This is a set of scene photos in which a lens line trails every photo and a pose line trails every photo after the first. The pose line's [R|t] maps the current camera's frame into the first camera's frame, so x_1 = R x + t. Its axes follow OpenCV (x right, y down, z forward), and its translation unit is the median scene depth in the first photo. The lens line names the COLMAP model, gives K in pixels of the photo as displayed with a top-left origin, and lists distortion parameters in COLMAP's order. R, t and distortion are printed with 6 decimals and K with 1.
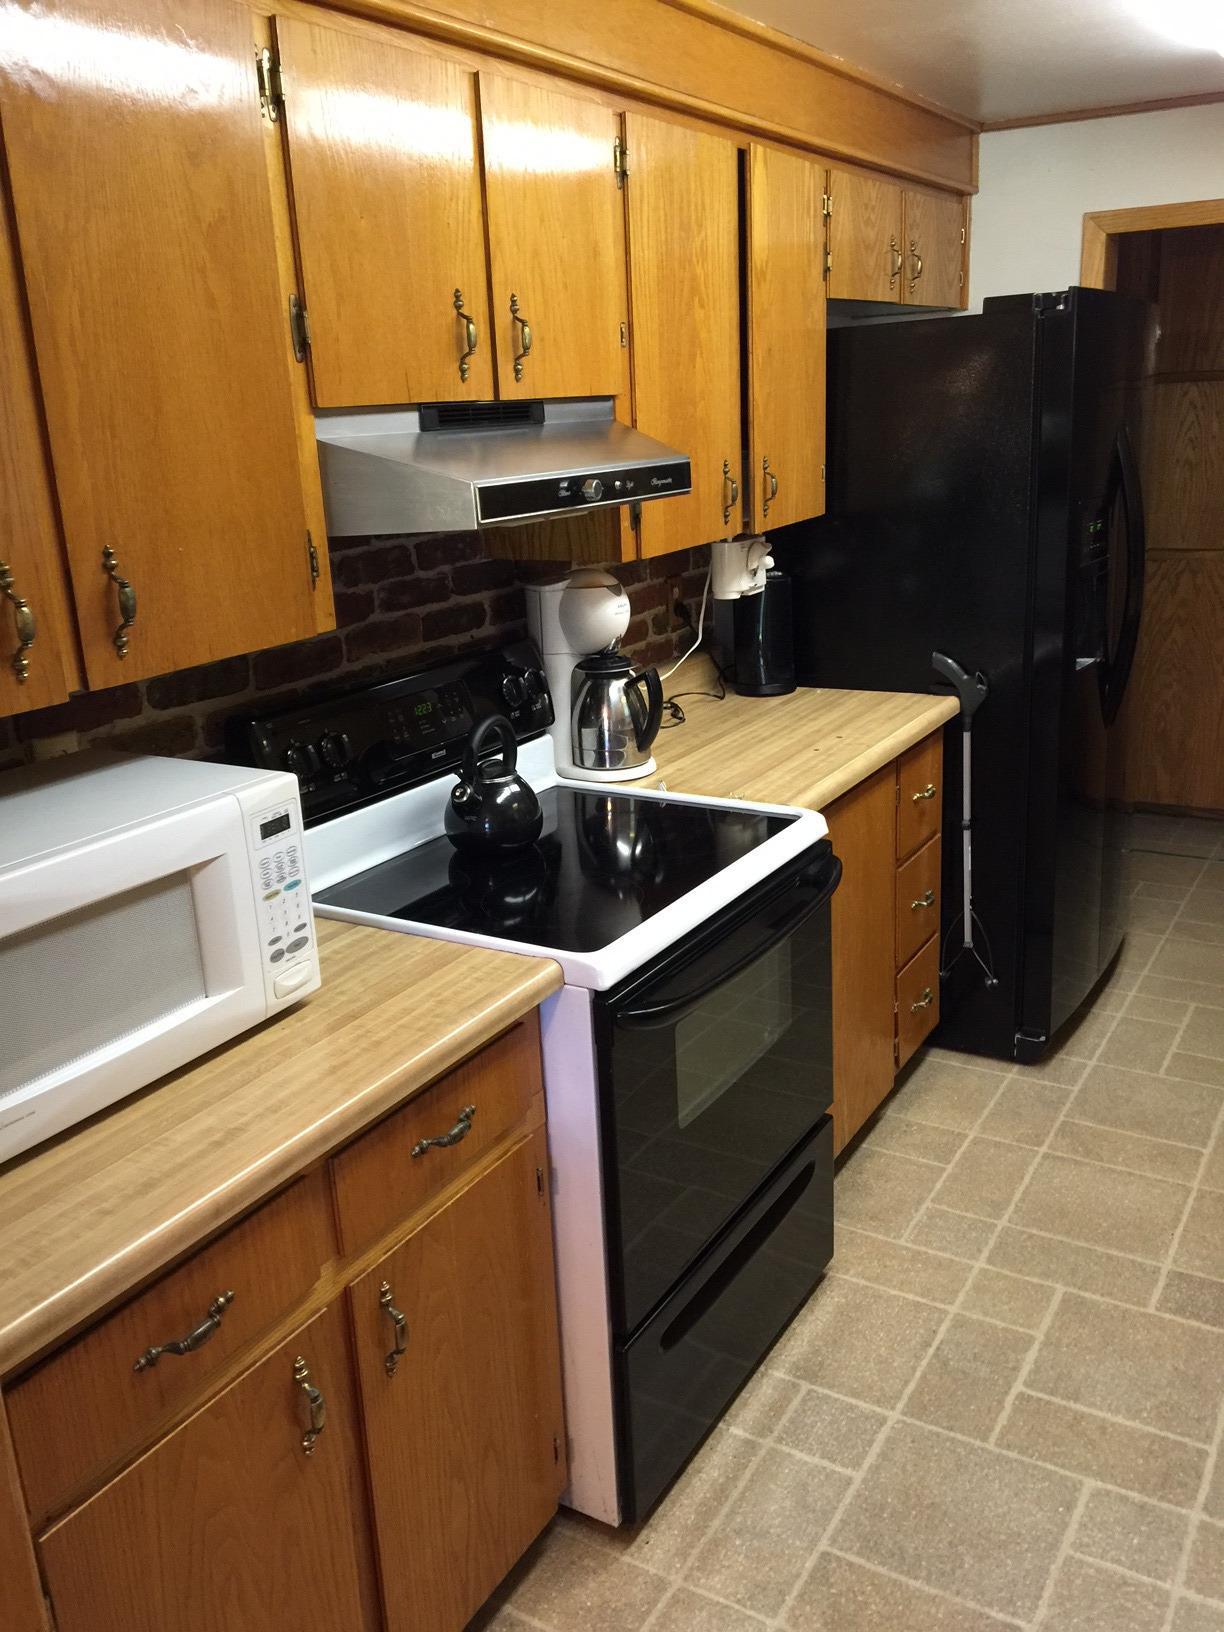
lens RADIAL K [[1361.9, 0, 612.0], [0, 1361.9, 816.0], [0, 0, 1]] dist [0.090007, -0.120111]
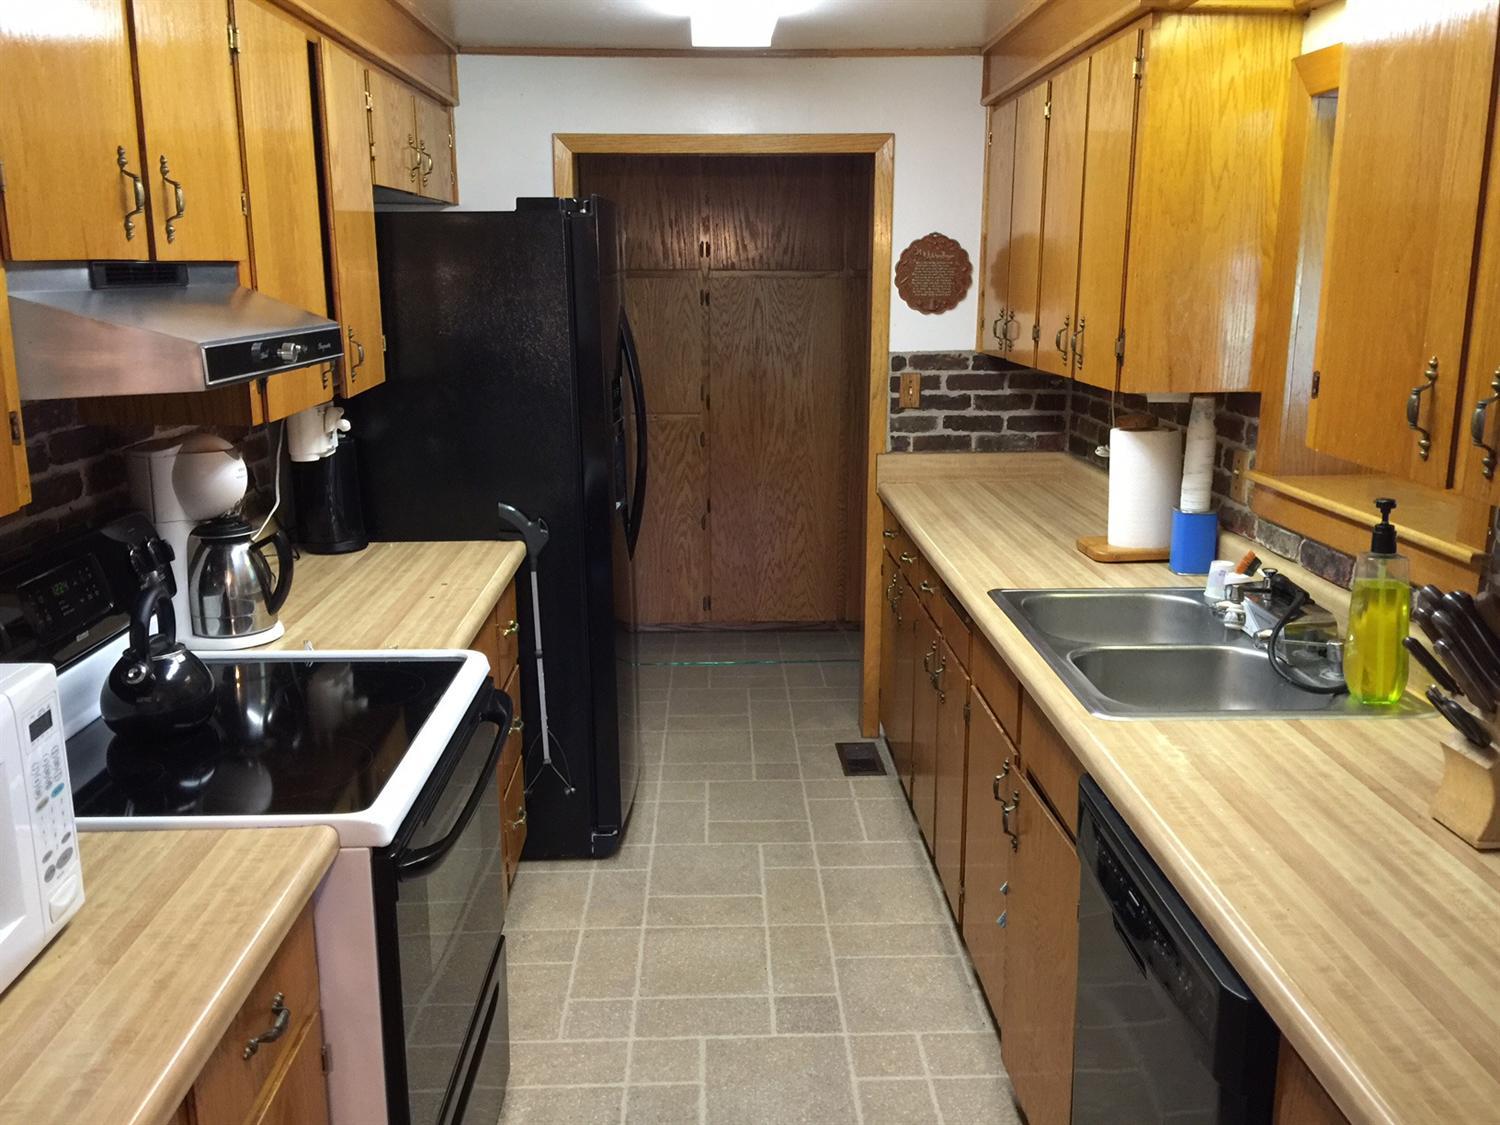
lens RADIAL K [[1251.7, 0, 750.0], [0, 1251.7, 562.5], [0, 0, 1]] dist [0.090007, -0.120111]
pose [[0.847768, -0.078484, 0.524529, -0.163219], [0.118358, 0.992046, -0.042858, -0.004153], [-0.516993, 0.098415, 0.850313, 0.035883]]
